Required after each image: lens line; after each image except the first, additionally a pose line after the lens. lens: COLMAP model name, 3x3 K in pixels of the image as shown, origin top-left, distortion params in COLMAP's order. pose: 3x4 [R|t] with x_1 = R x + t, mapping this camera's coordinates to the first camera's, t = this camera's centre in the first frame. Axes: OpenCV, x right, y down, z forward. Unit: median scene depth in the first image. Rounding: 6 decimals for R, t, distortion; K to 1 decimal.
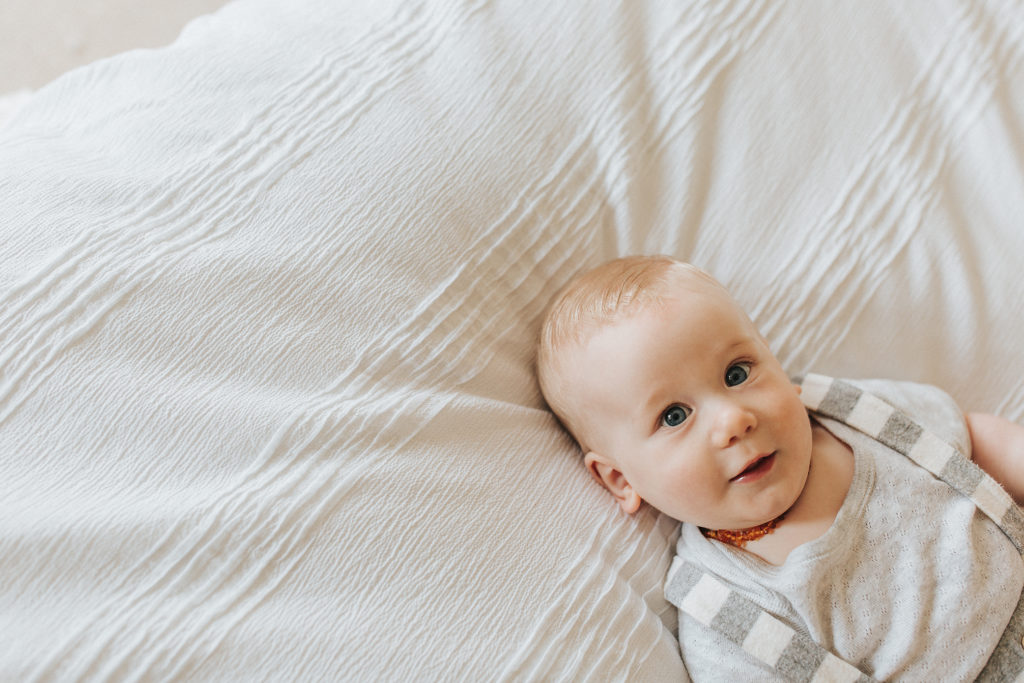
lens RADIAL K [[980.3, 0, 512.0], [0, 980.3, 341.5], [0, 0, 1]] dist [0.006116, 0.019586]
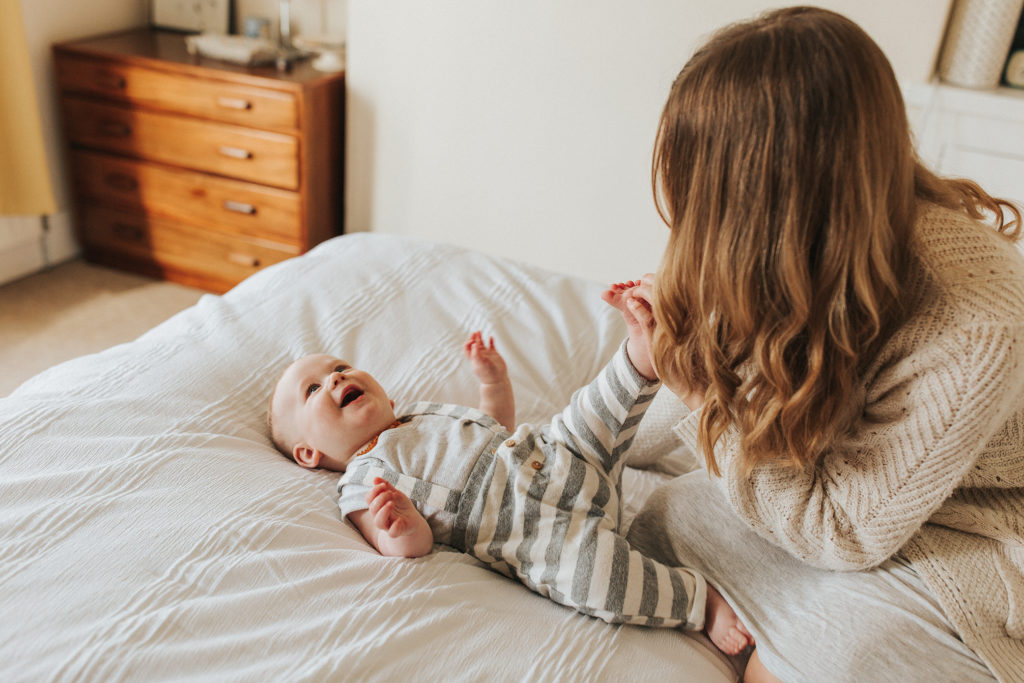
lens RADIAL K [[980.3, 0, 512.0], [0, 980.3, 341.5], [0, 0, 1]] dist [0.006116, 0.019586]
pose [[0.964141, -0.194040, 0.181054, 0.182595], [0.263745, 0.776404, -0.572395, 1.205886], [-0.029503, 0.599622, 0.799740, -0.767114]]
